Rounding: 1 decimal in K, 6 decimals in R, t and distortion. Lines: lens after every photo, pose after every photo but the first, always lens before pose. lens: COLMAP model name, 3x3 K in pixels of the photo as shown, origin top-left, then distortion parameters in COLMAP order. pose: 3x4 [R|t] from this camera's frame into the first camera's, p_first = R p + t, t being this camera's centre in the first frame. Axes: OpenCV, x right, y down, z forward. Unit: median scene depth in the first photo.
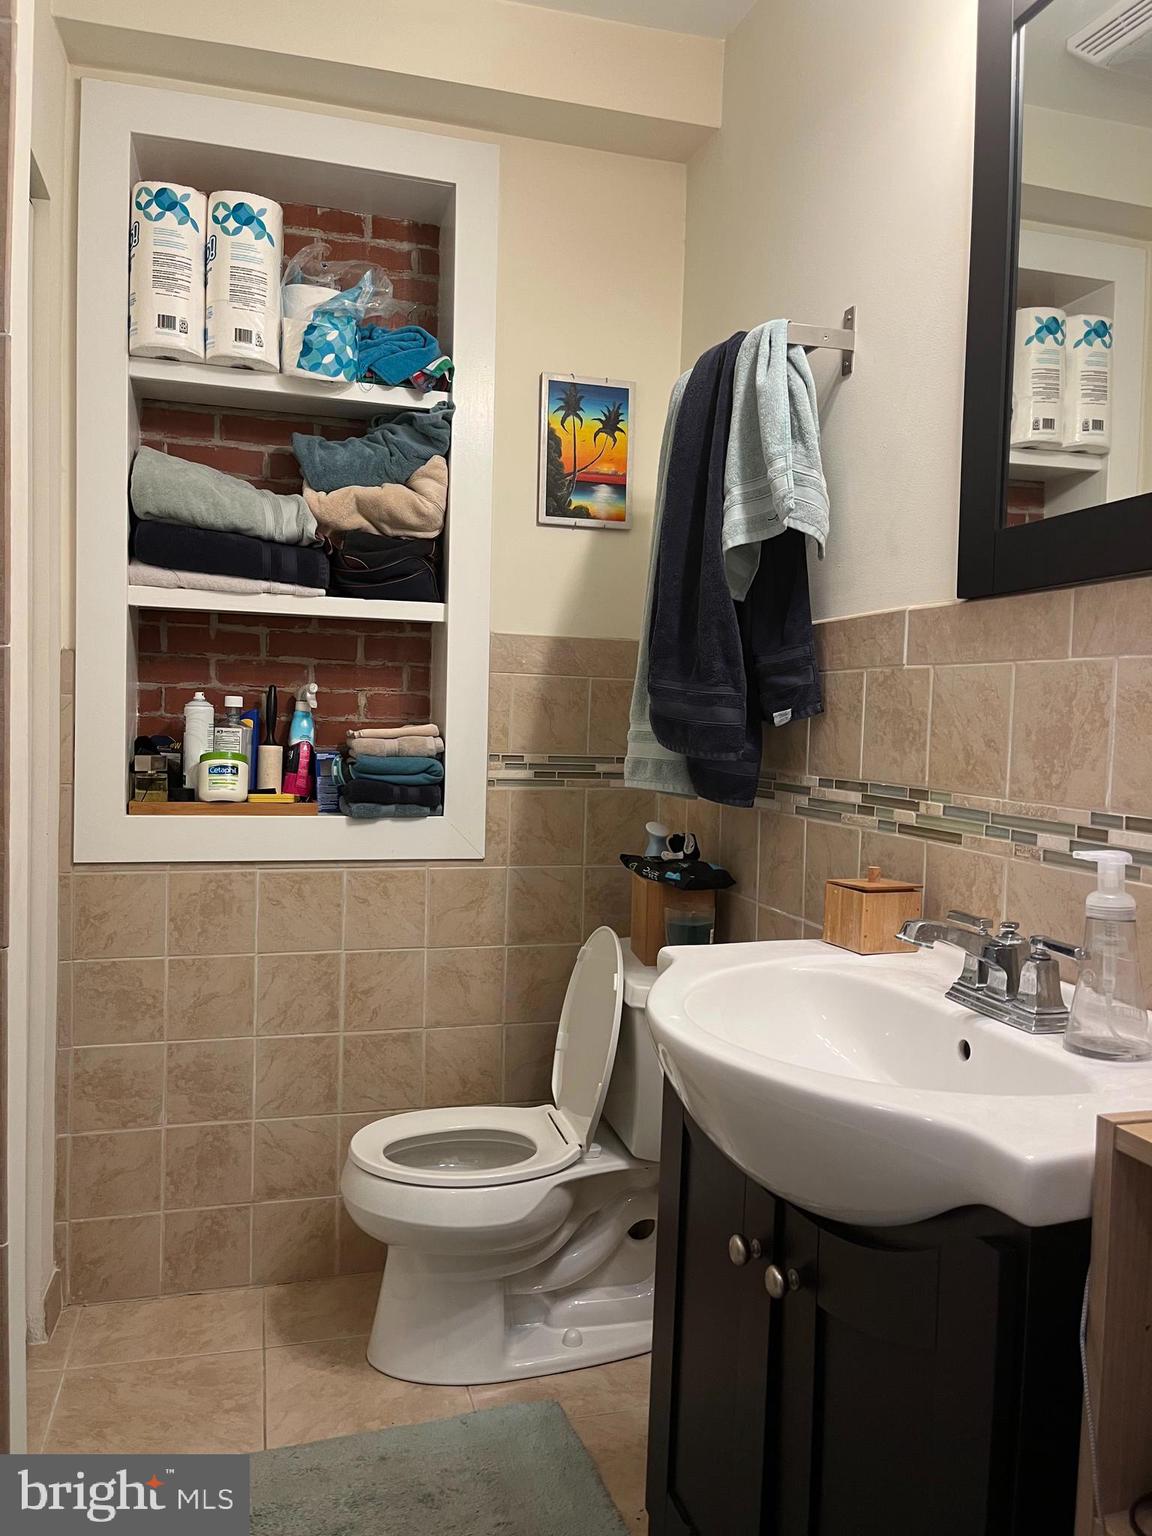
lens RADIAL K [[1162.9, 0, 567.0], [0, 1162.9, 773.2], [0, 0, 1]] dist [0.040733, -0.072896]
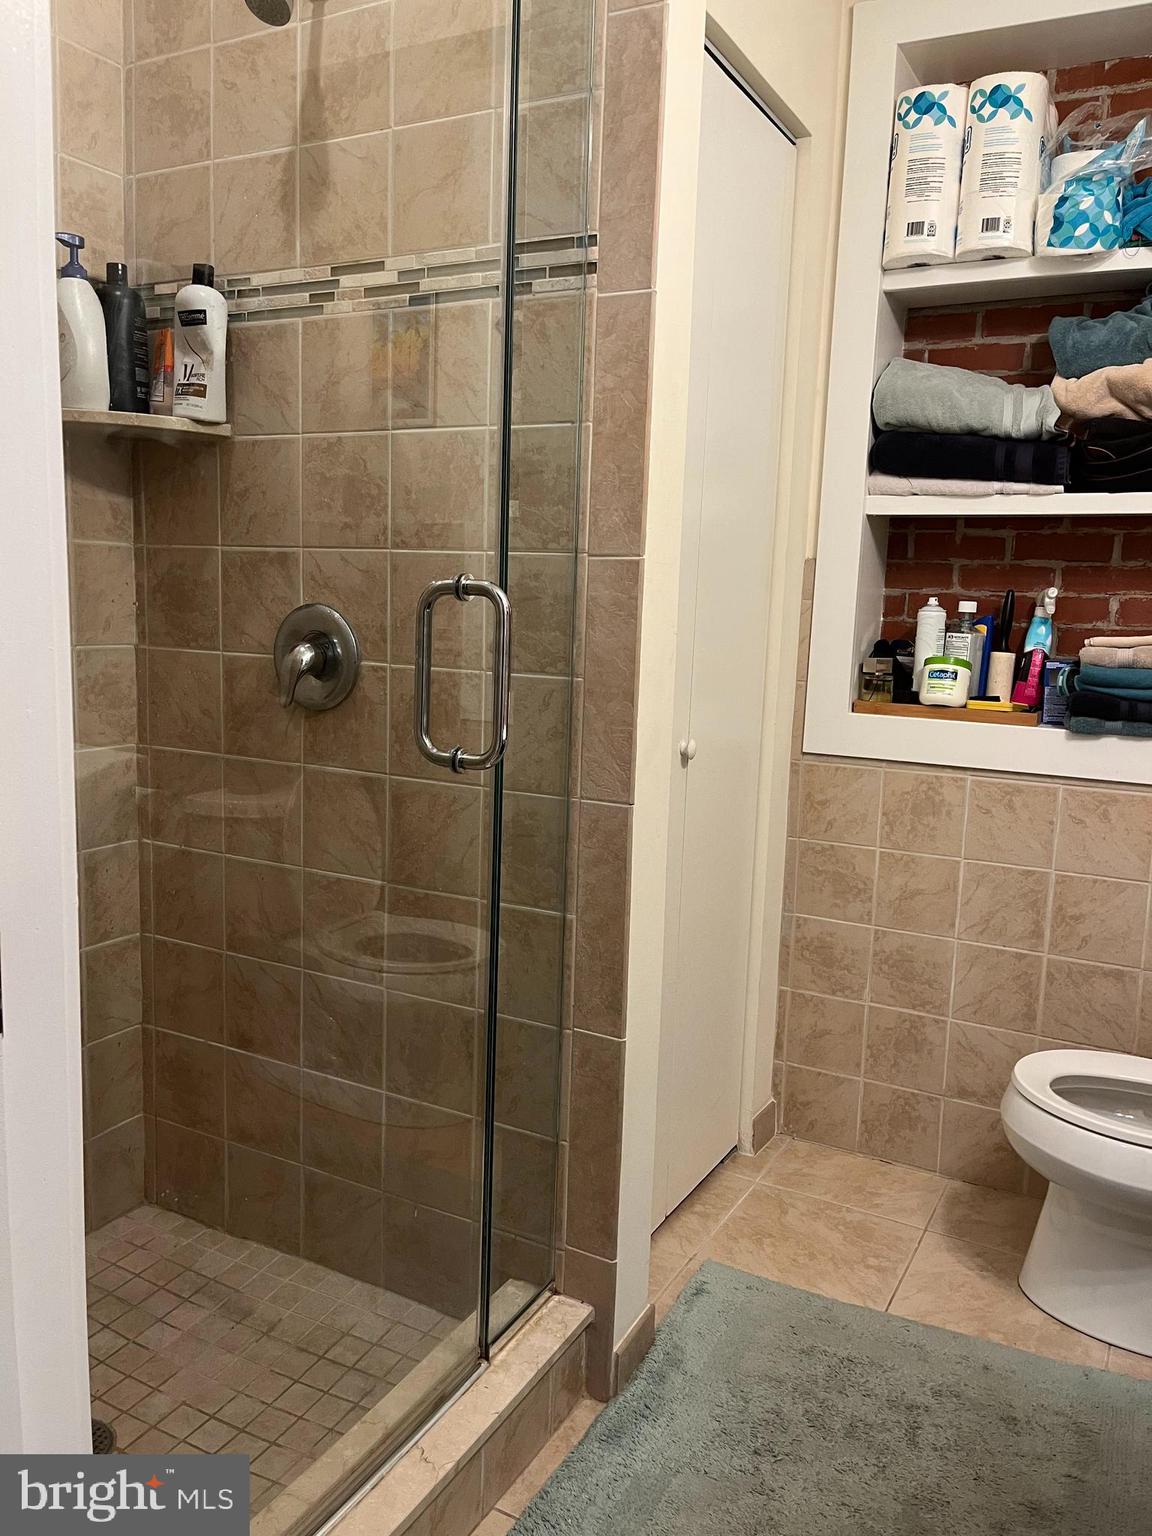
lens RADIAL K [[1162.9, 0, 569.6], [0, 1162.9, 783.5], [0, 0, 1]] dist [0.040733, -0.072896]
pose [[0.705994, 0.106429, -0.700175, 0.195858], [-0.047276, 0.993521, 0.103349, 0.001472], [0.706638, -0.039862, 0.706451, 0.048802]]
